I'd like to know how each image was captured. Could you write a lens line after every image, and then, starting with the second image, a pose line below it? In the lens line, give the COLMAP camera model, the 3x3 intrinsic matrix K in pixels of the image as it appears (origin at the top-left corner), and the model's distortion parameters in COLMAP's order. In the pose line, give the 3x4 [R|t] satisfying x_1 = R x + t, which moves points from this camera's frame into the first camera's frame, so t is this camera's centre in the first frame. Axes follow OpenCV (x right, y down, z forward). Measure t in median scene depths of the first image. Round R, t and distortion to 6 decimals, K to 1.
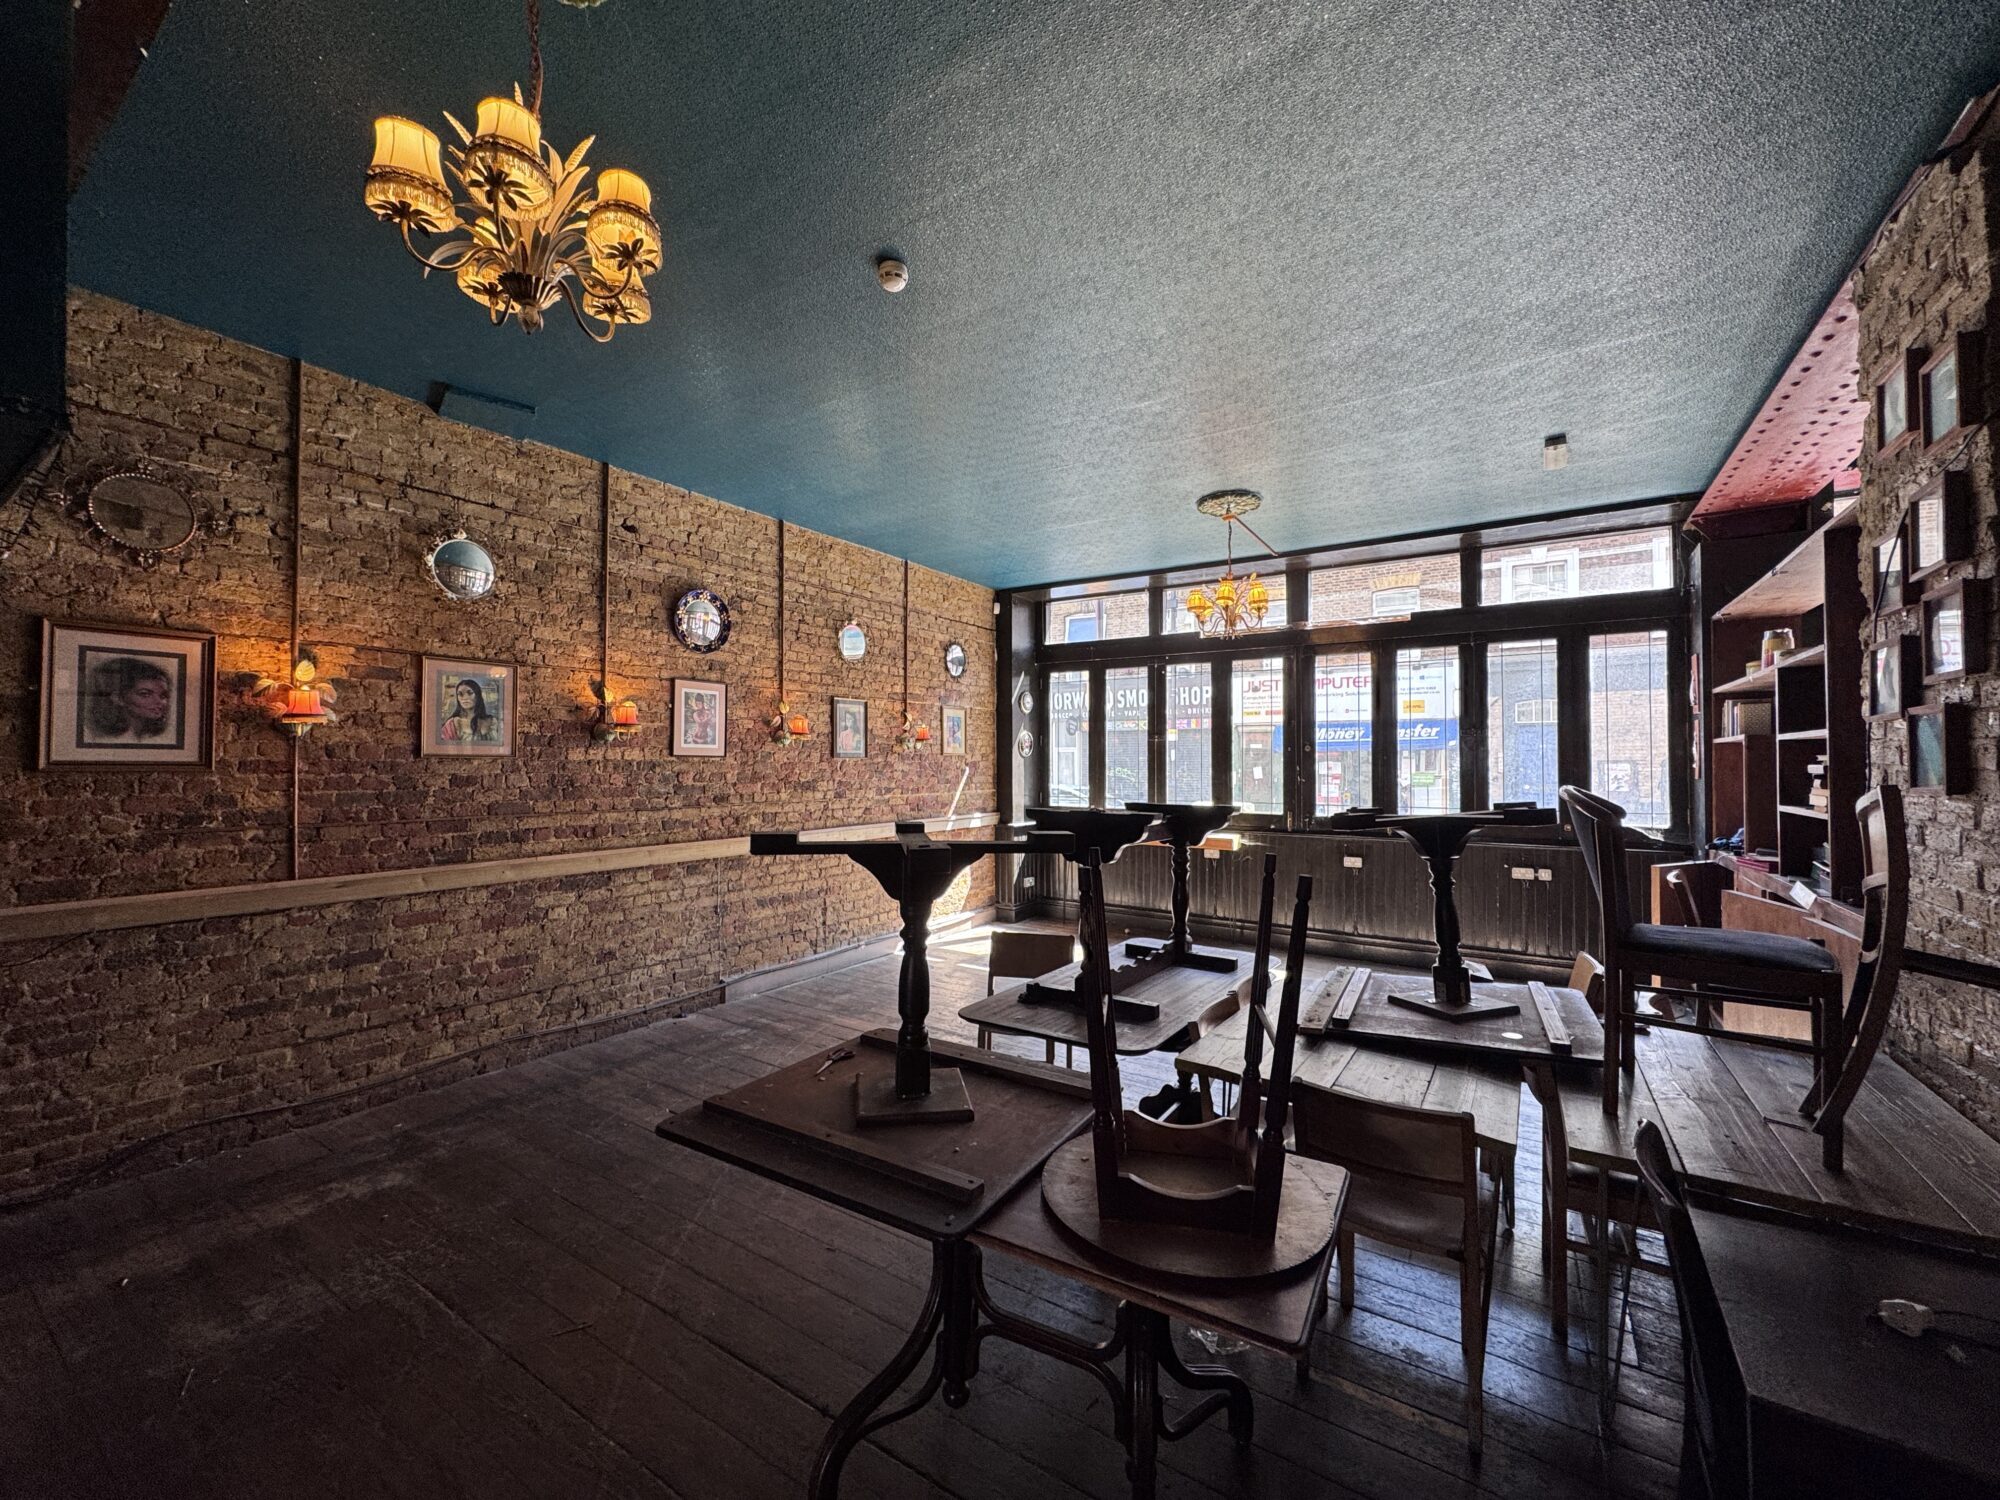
lens RADIAL K [[795.8, 0, 1000.0], [0, 795.8, 750.0], [0, 0, 1]] dist [-0.000763, 0.000170]
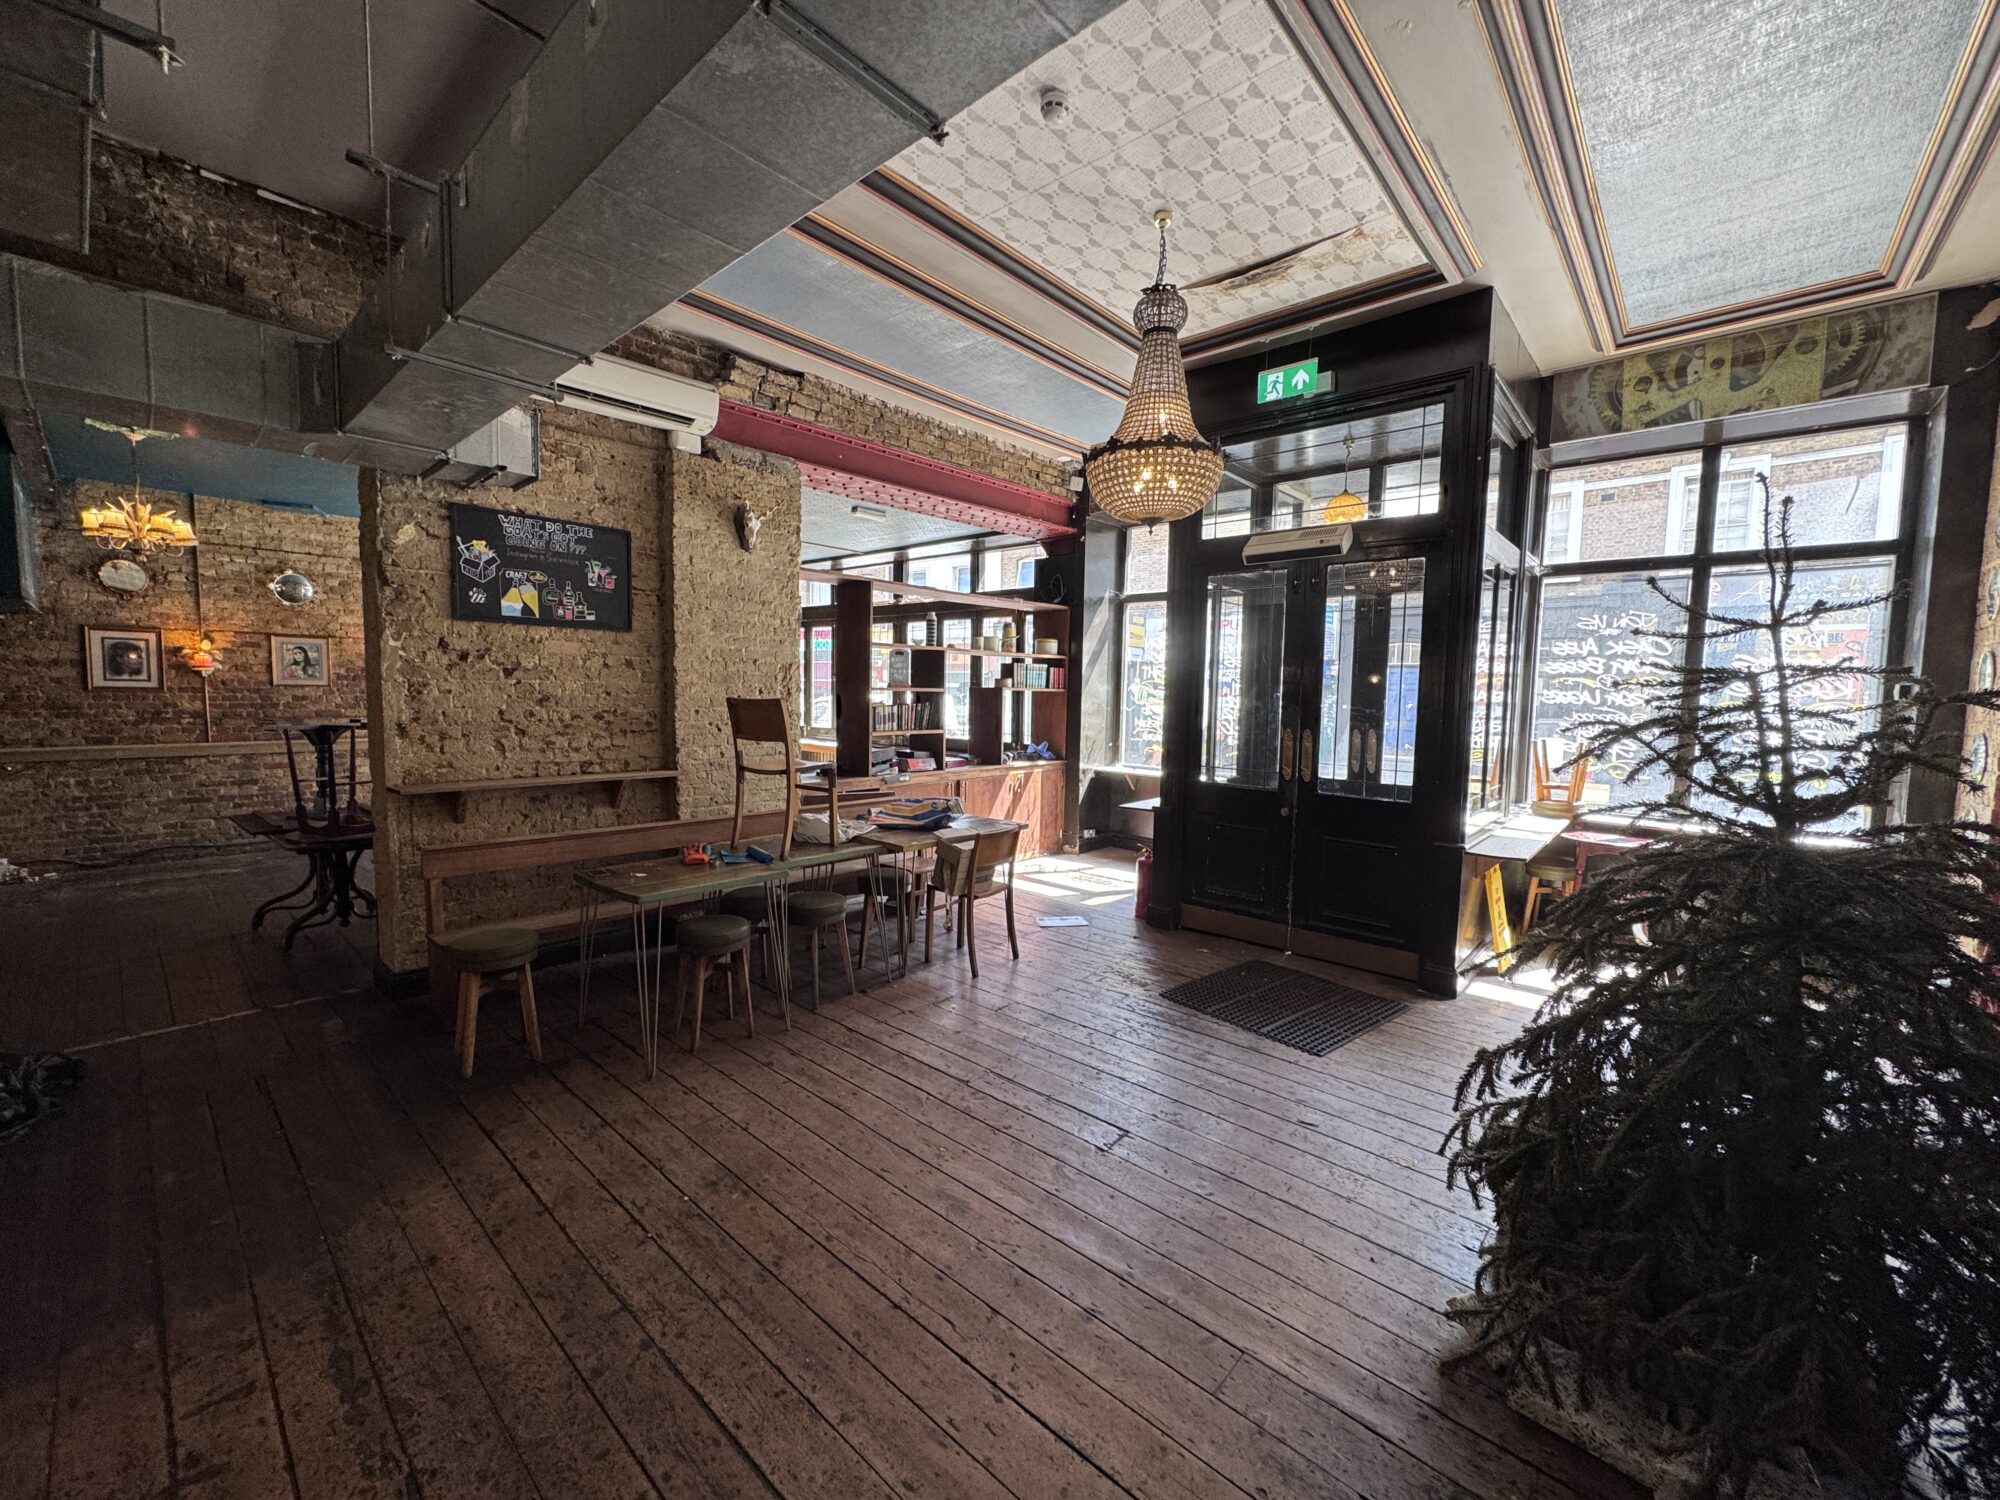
lens RADIAL K [[799.5, 0, 1000.0], [0, 799.5, 750.0], [0, 0, 1]] dist [-0.000311, 0.000164]
pose [[0.988088, 0.031170, -0.150698, 1.109534], [-0.017137, 0.995468, 0.093538, -0.039920], [0.152931, -0.089841, 0.984145, -0.573494]]
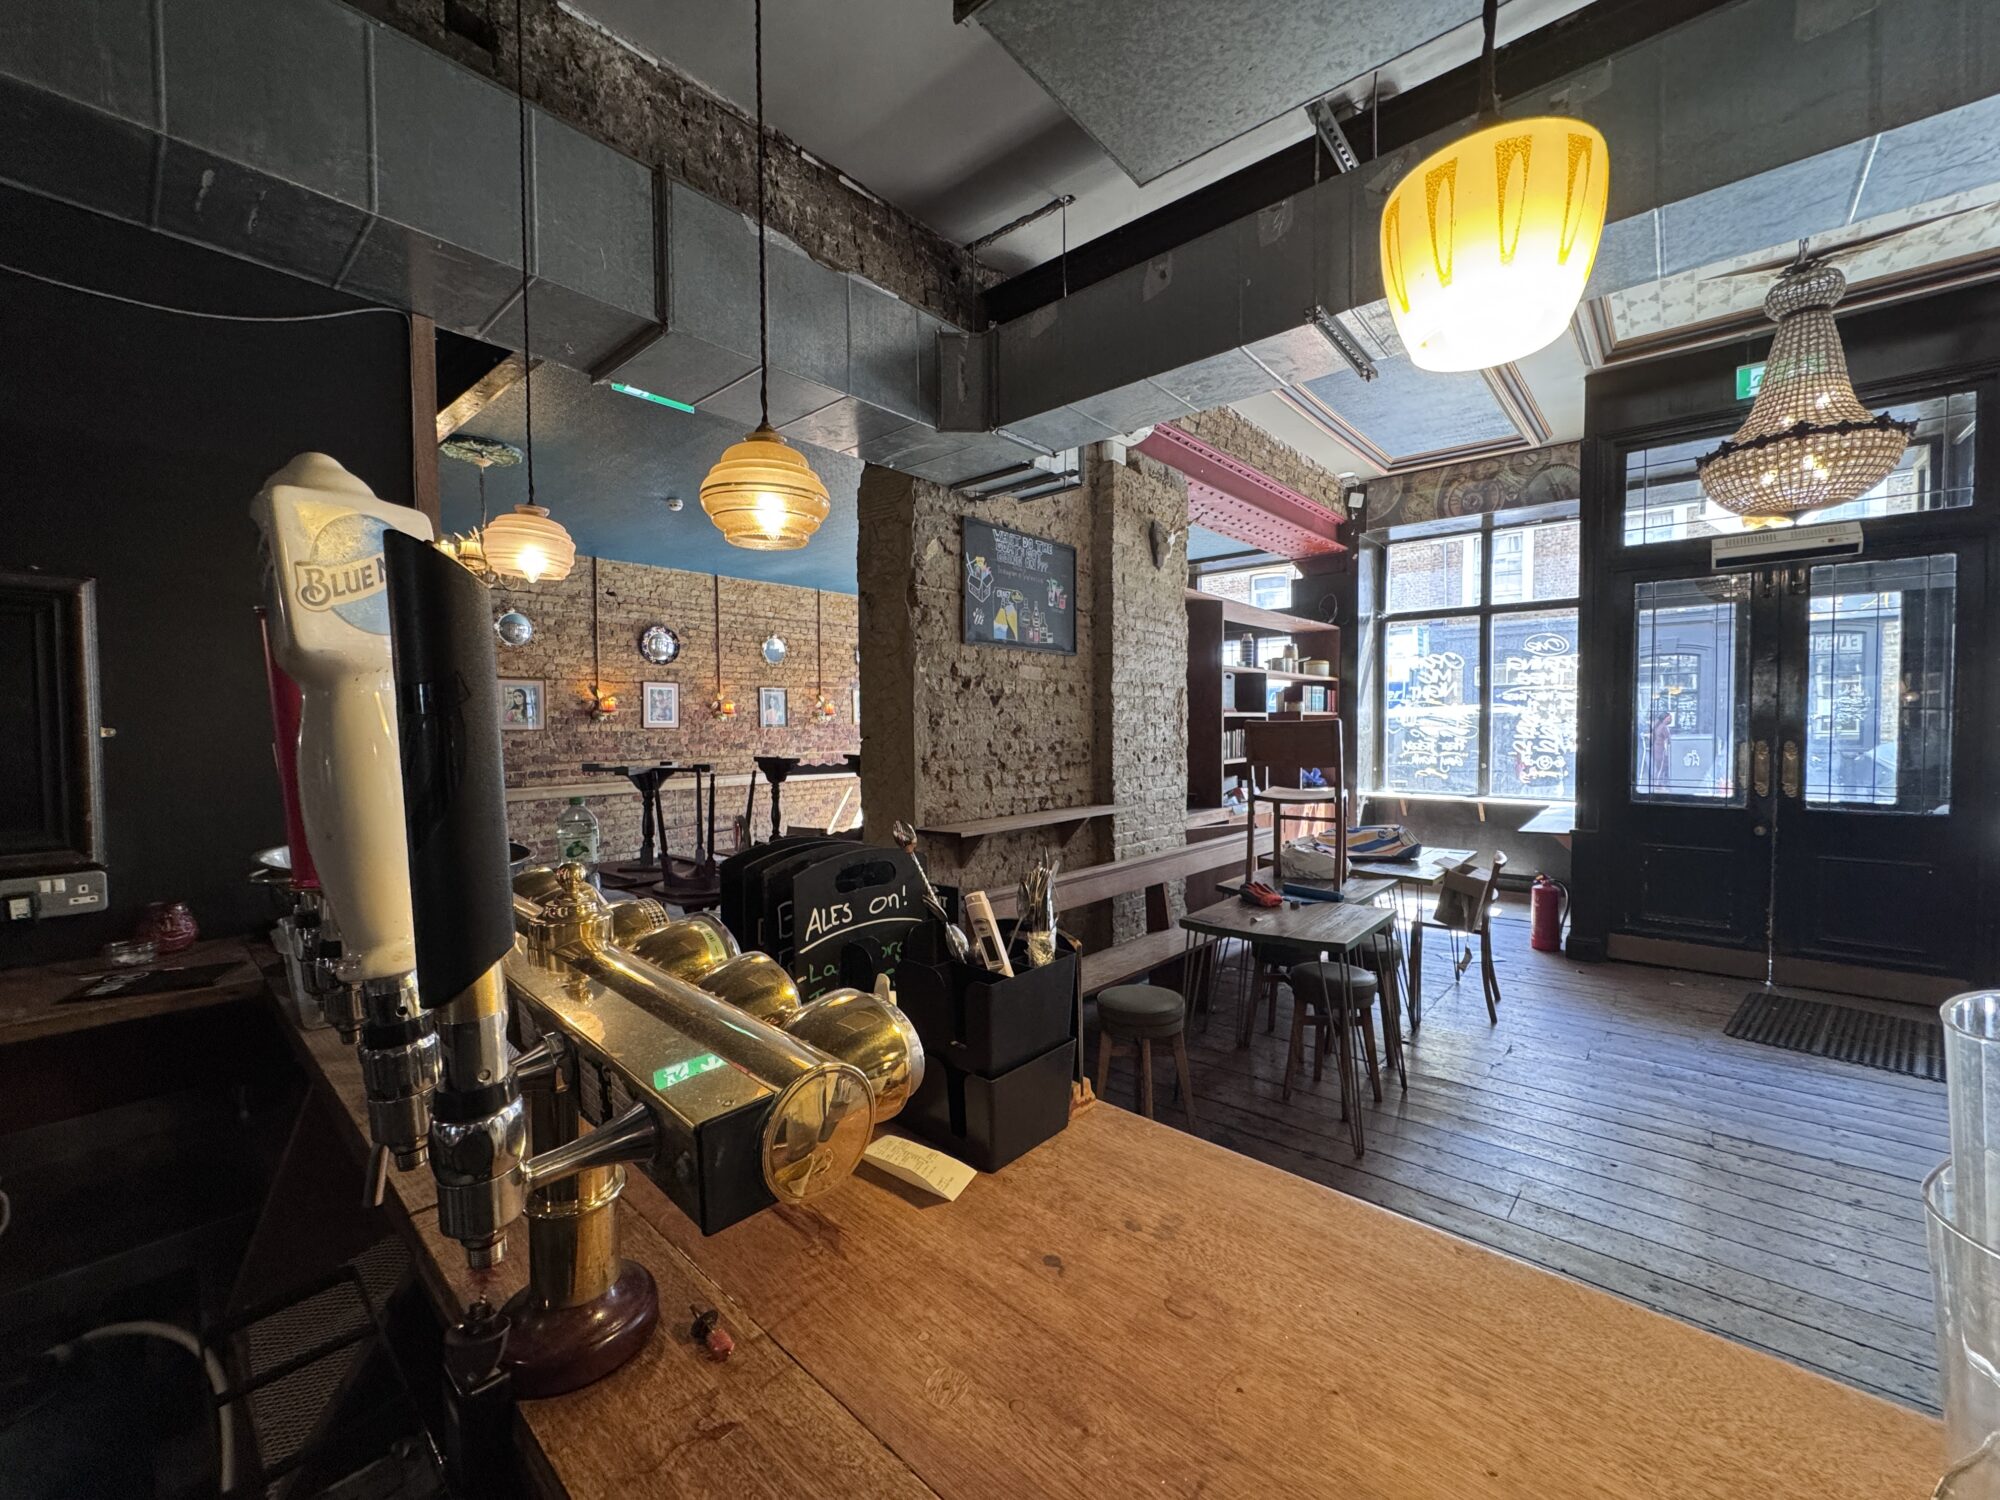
lens RADIAL K [[799.5, 0, 1000.0], [0, 799.5, 750.0], [0, 0, 1]] dist [-0.000311, 0.000164]
pose [[0.990970, -0.002293, -0.134065, 0.570619], [0.009063, 0.998713, 0.049905, -0.024385], [0.133778, -0.050669, 0.989715, -0.577352]]
